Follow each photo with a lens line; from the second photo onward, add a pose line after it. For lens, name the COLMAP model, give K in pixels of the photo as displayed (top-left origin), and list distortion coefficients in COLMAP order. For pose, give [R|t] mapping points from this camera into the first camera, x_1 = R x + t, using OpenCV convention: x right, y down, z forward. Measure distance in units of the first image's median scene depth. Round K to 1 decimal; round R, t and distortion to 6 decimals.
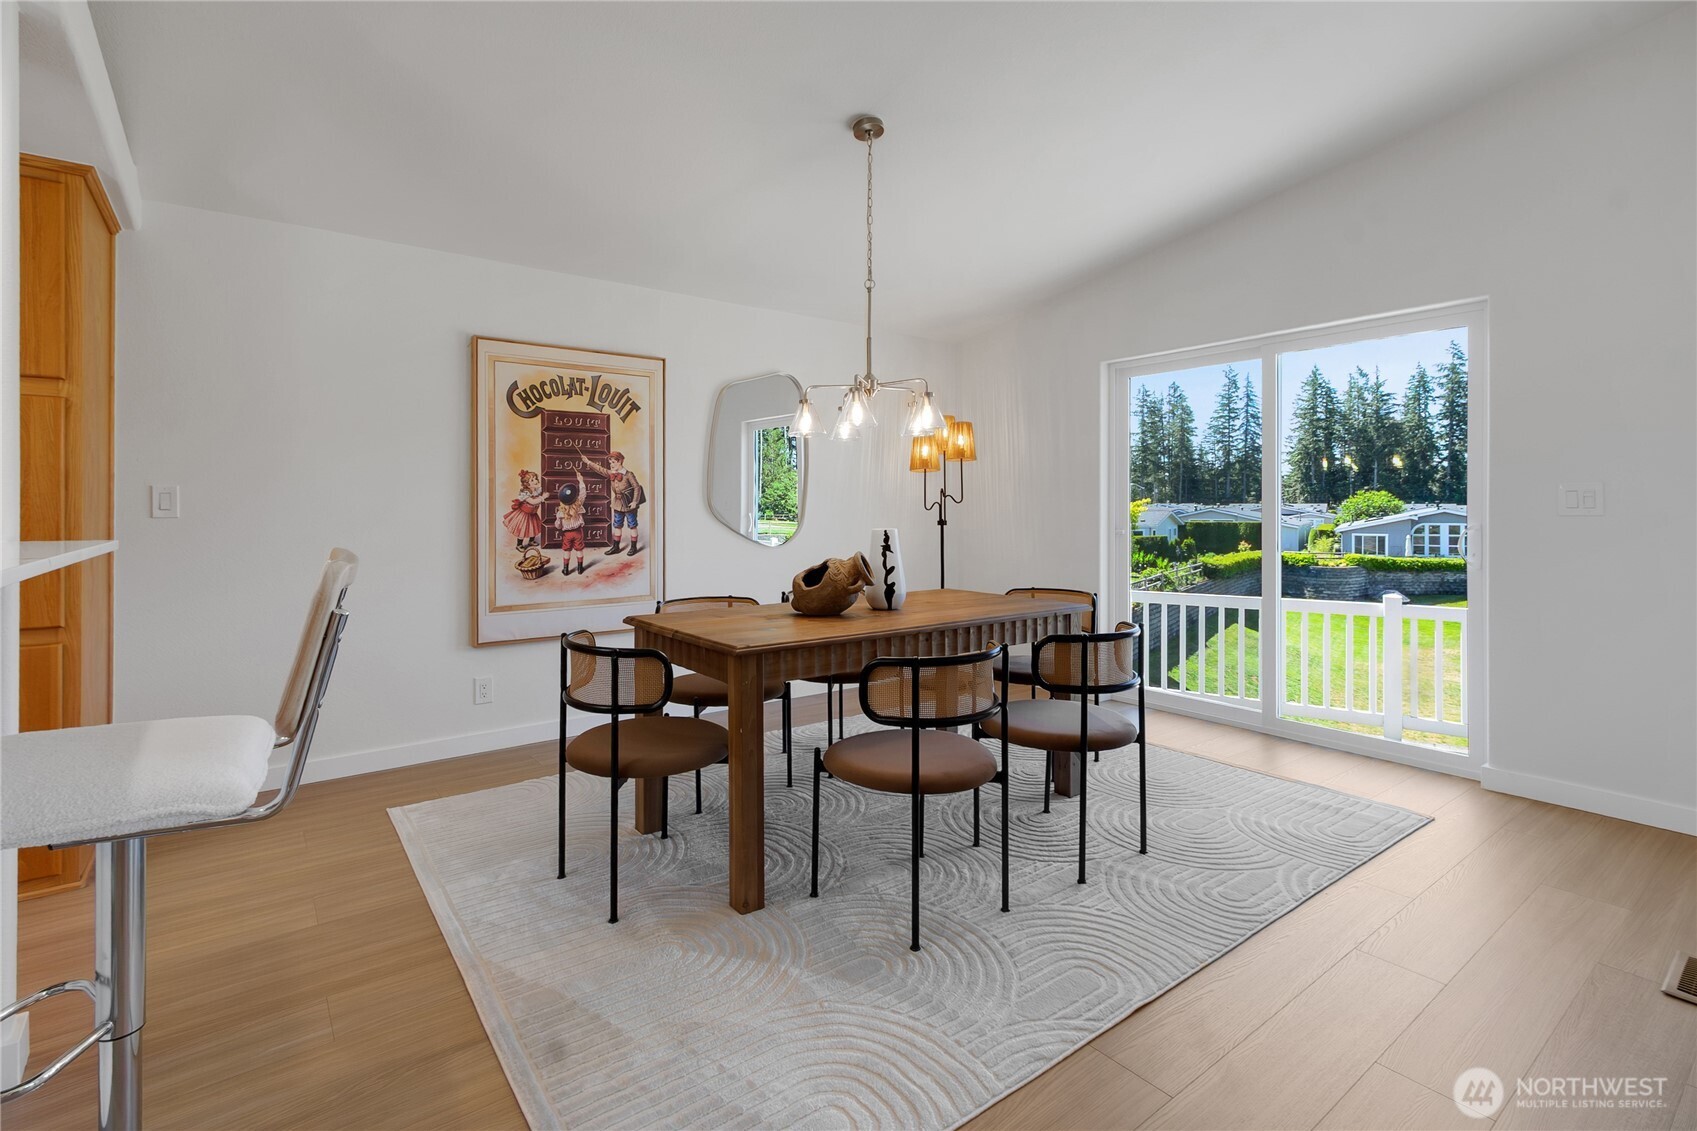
lens RADIAL K [[793.1, 0, 830.9], [0, 793.1, 507.7], [0, 0, 1]] dist [0.002171, 0.000228]
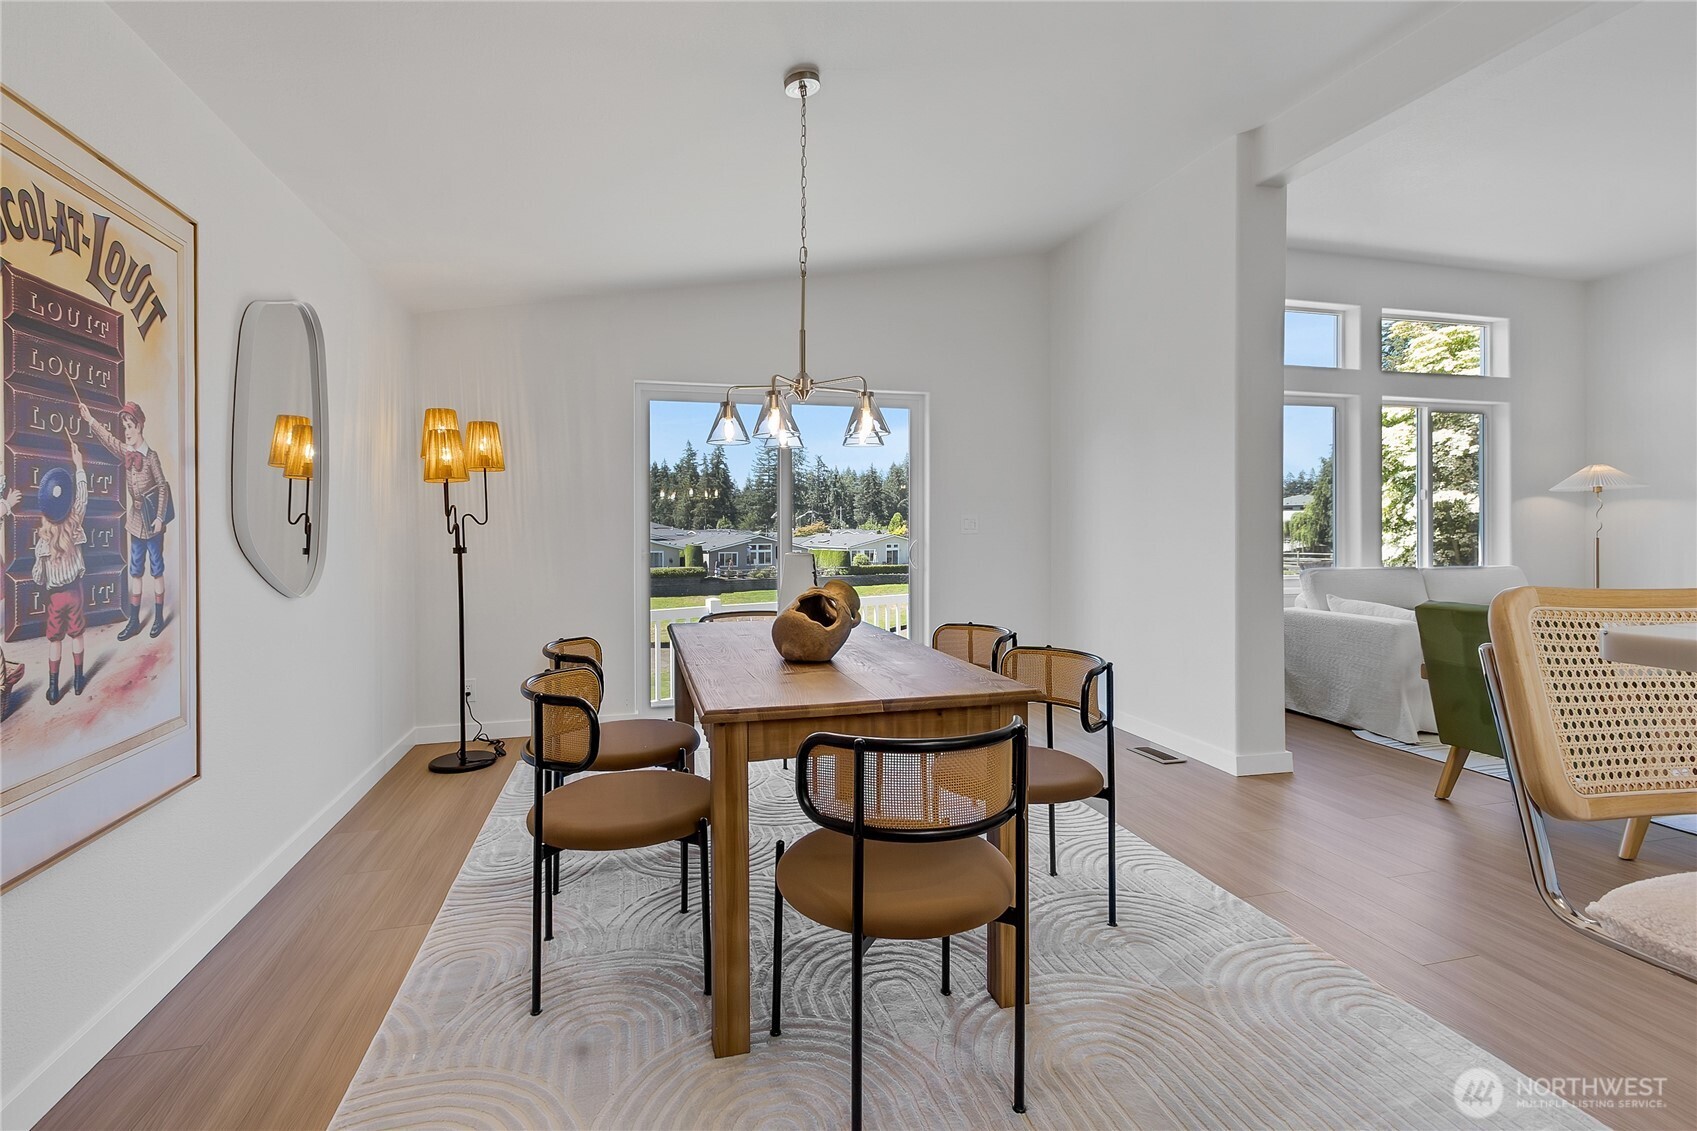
lens RADIAL K [[781.6, 0, 835.8], [0, 781.6, 530.8], [0, 0, 1]] dist [0.000815, 0.000191]
pose [[0.377521, -0.001338, 0.926000, -0.529681], [0.002201, 0.999997, 0.000547, 0.000748], [-0.925999, 0.001832, 0.377523, 0.482115]]
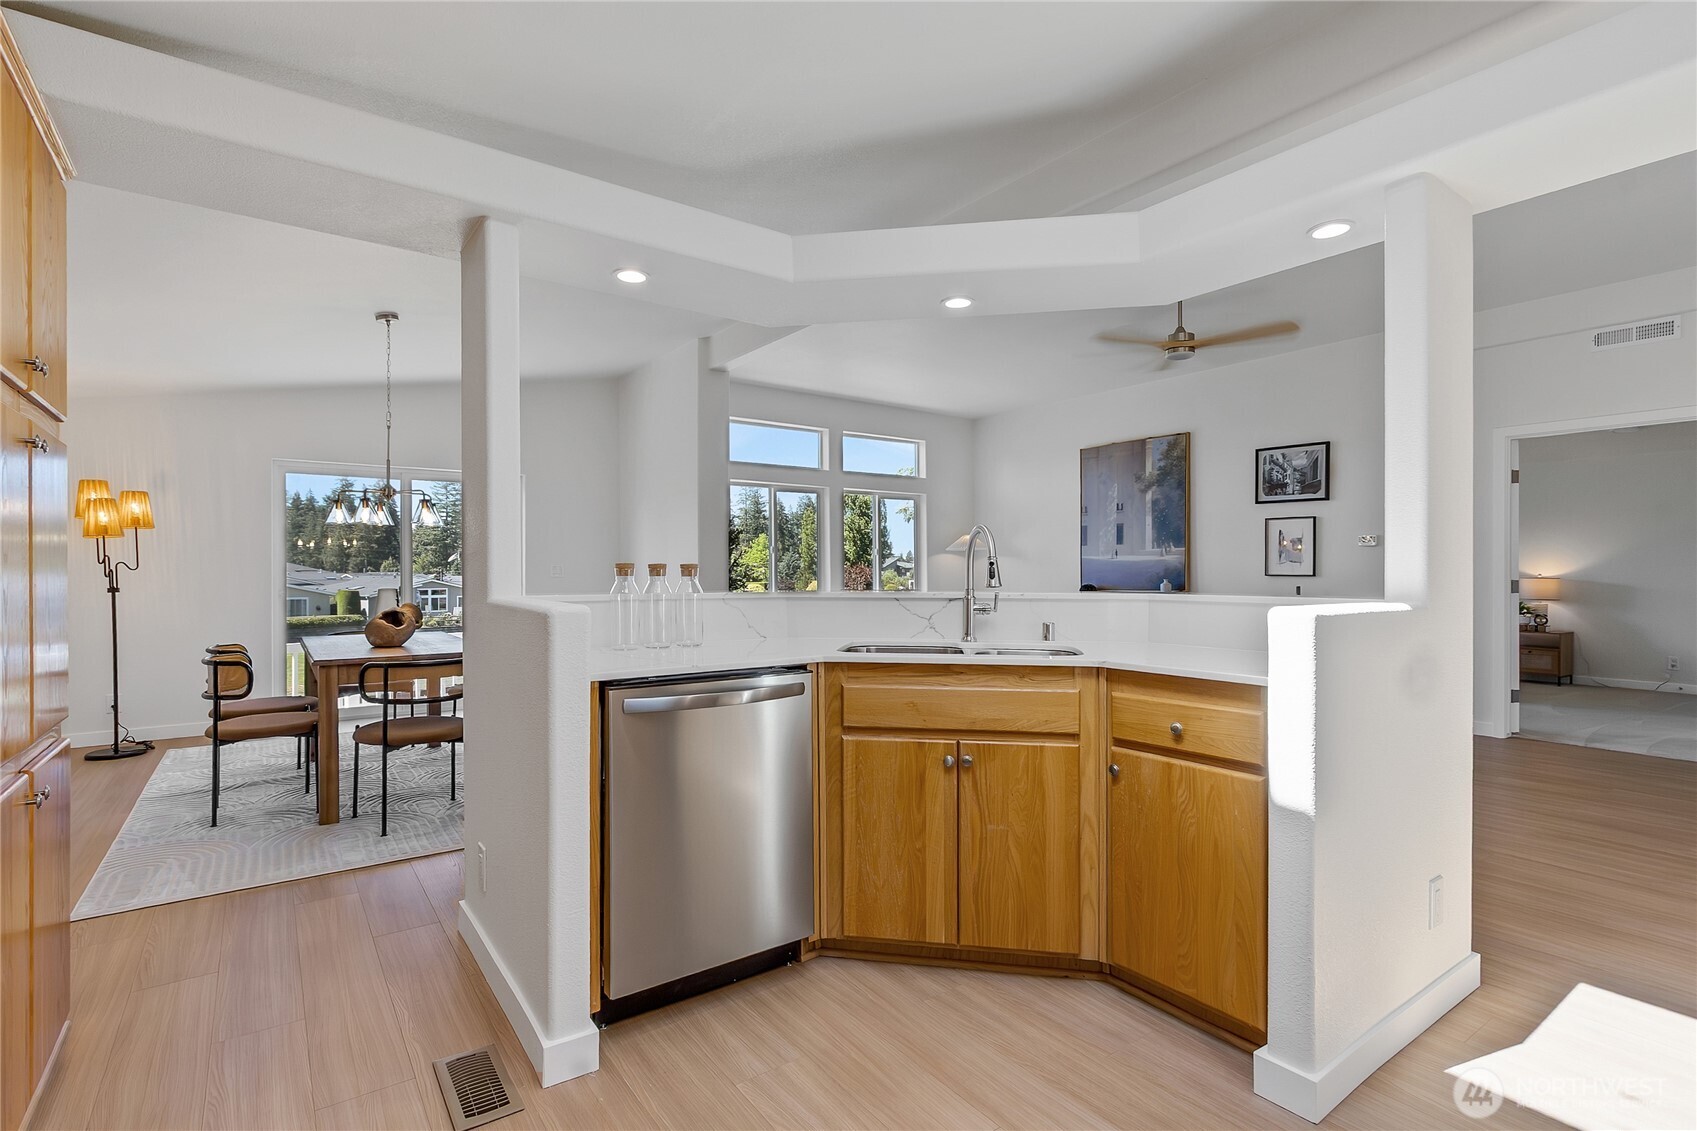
lens RADIAL K [[800.9, 0, 830.4], [0, 800.9, 574.2], [0, 0, 1]] dist [0.001385, -0.000543]
pose [[0.027453, -0.001062, 0.999623, -1.051938], [0.001046, 0.999999, 0.001033, -0.001238], [-0.999623, 0.001017, 0.027454, 0.101550]]
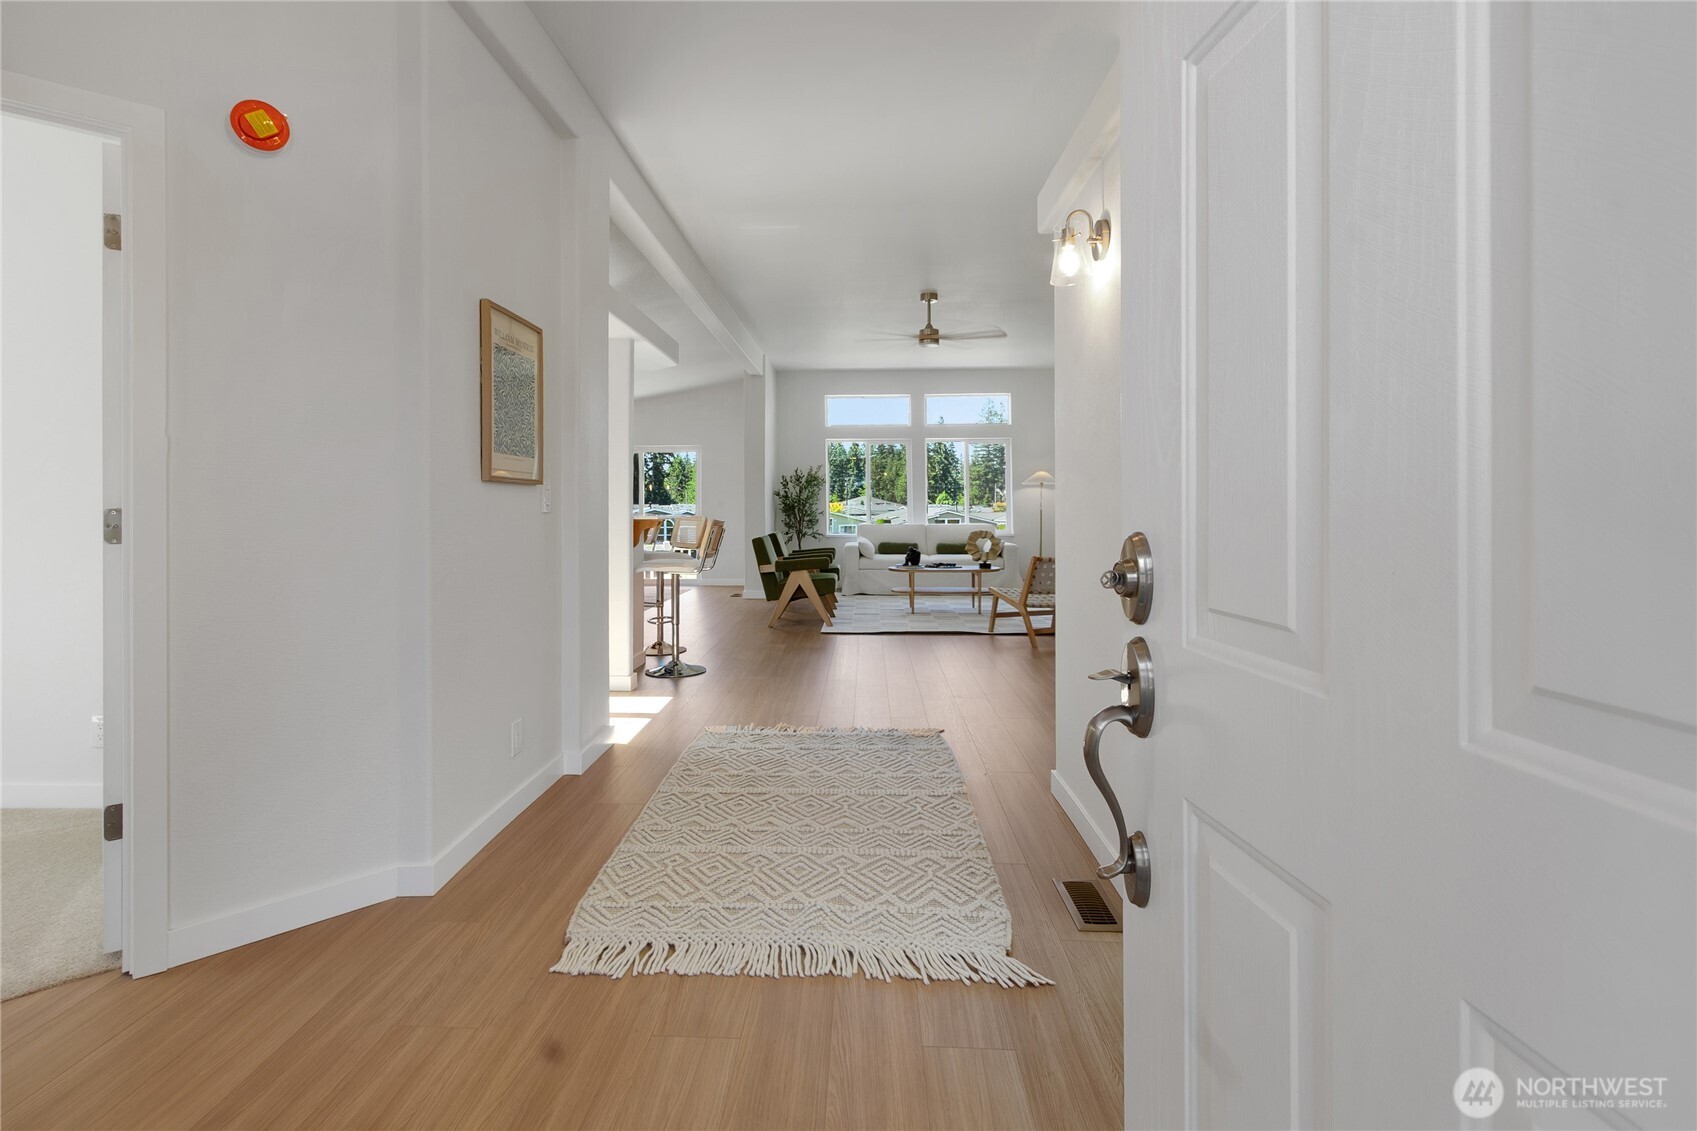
lens RADIAL K [[793.1, 0, 830.9], [0, 793.1, 507.7], [0, 0, 1]] dist [0.002171, 0.000228]
pose [[0.636583, -0.003613, 0.771200, -1.232376], [0.003545, 0.999992, 0.001758, 0.003621], [-0.771200, 0.001614, 0.636591, -1.354480]]
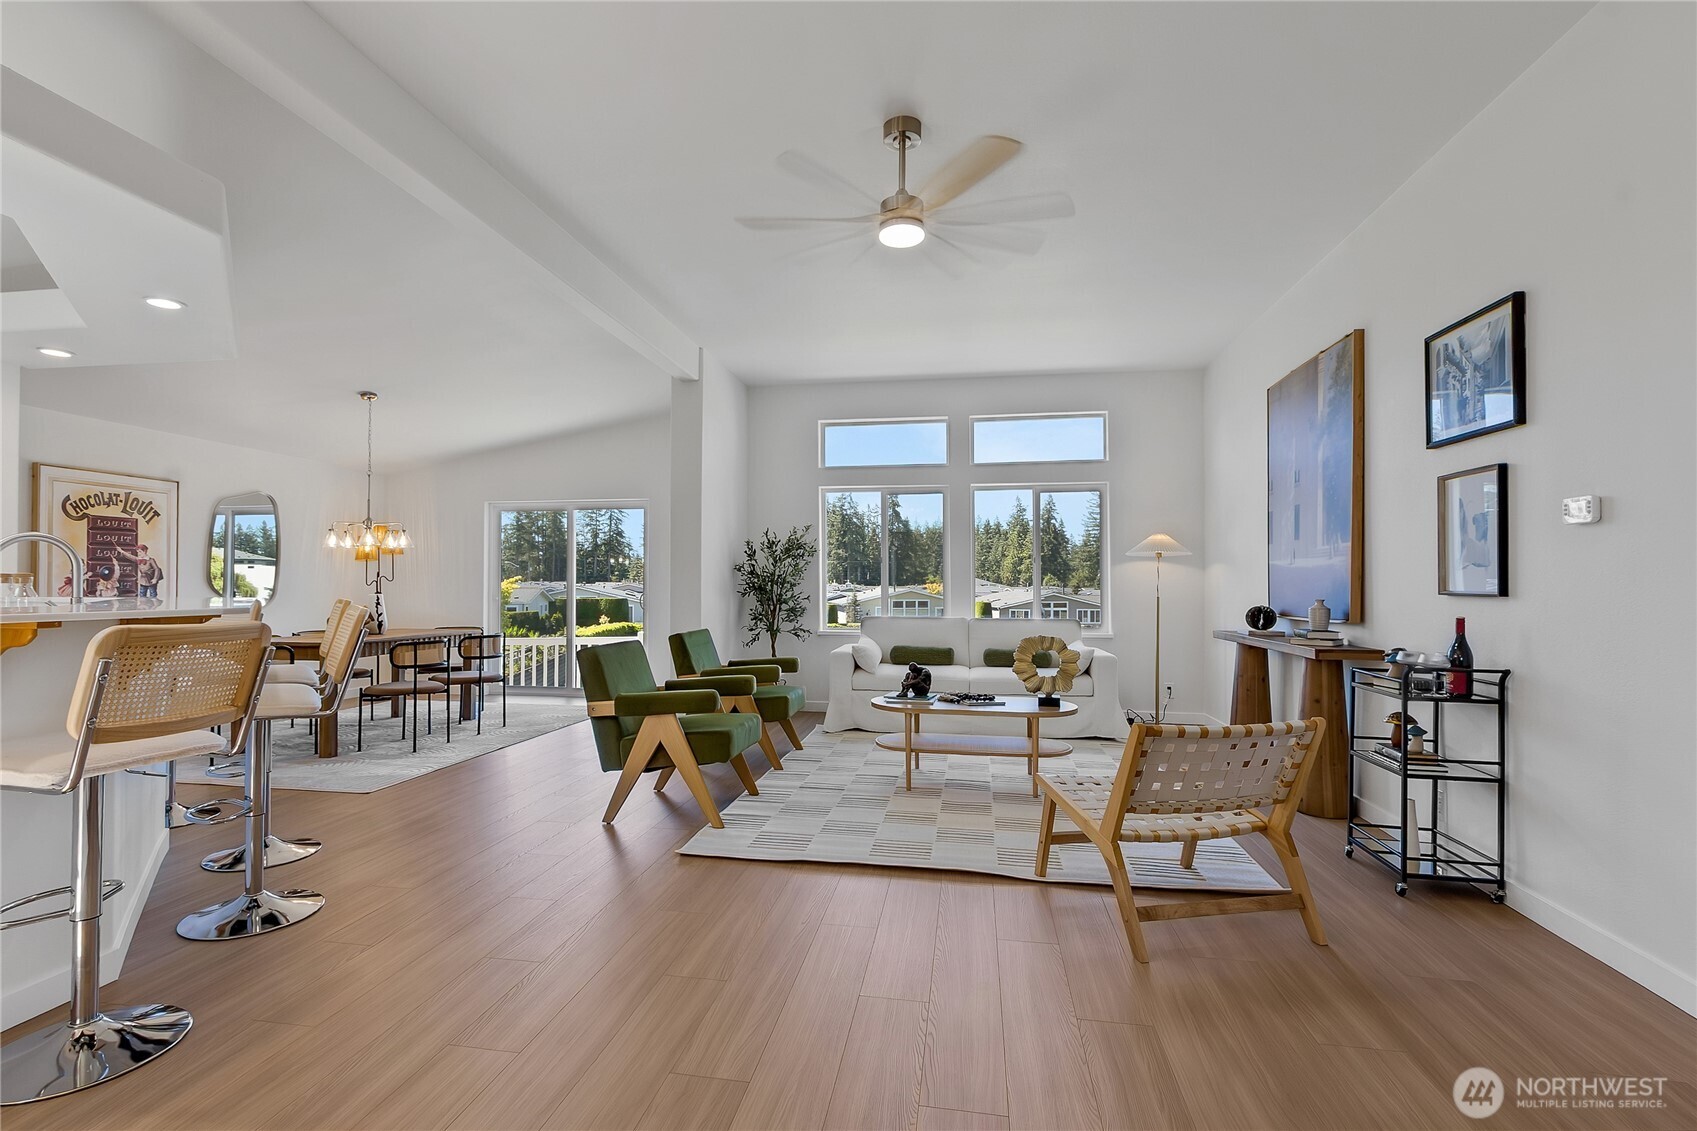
lens RADIAL K [[796.0, 0, 835.9], [0, 796.0, 578.1], [0, 0, 1]] dist [0.002700, -0.000395]
pose [[0.728341, 0.011227, 0.685123, -0.348840], [-0.005058, 0.999927, -0.011009, 0.000940], [-0.685196, 0.004553, 0.728344, -0.948192]]
